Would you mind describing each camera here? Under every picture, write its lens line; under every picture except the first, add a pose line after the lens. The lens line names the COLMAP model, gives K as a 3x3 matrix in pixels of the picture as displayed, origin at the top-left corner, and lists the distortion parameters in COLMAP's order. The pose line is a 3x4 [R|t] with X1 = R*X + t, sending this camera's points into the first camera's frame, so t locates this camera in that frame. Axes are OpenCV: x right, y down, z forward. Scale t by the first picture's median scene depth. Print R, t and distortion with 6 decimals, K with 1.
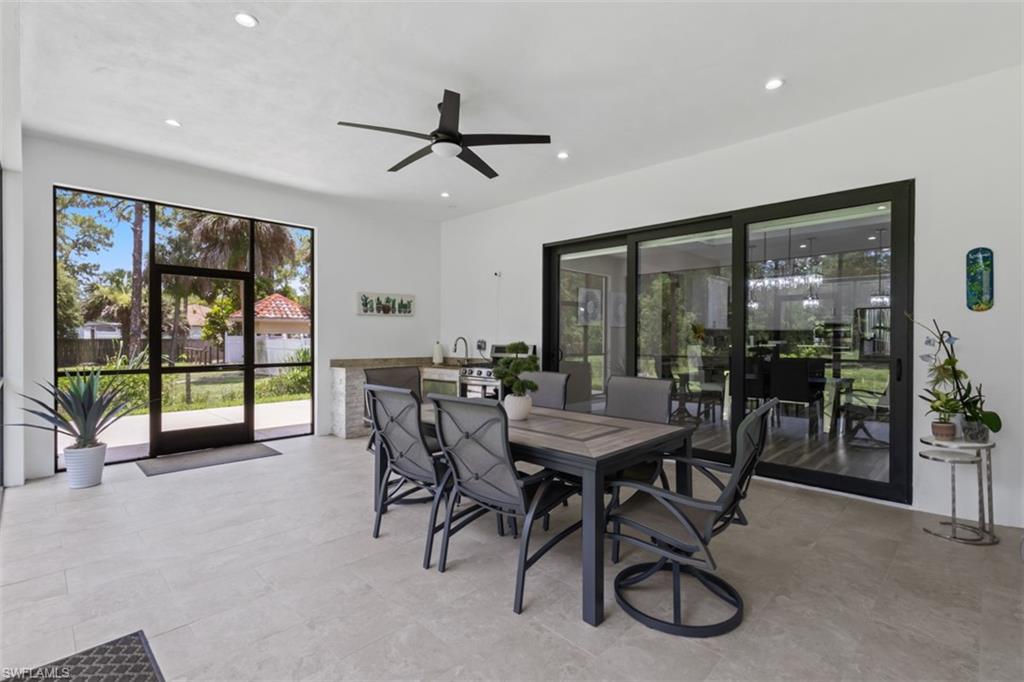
lens RADIAL K [[470.1, 0, 513.6], [0, 470.1, 338.8], [0, 0, 1]] dist [0.004219, 0.001235]
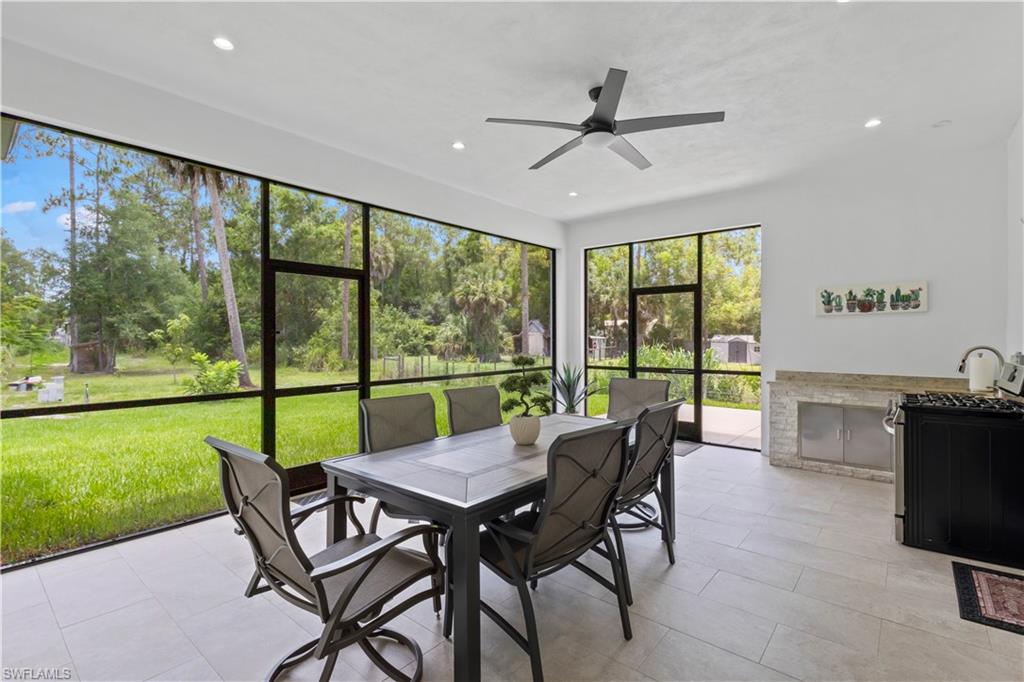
lens RADIAL K [[470.1, 0, 508.9], [0, 470.1, 340.0], [0, 0, 1]] dist [0.004219, 0.001235]
pose [[0.087155, 0.002763, -0.996191, 0.407234], [-0.002396, 0.999994, 0.002564, -0.011894], [0.996192, 0.002164, 0.087161, 0.412087]]
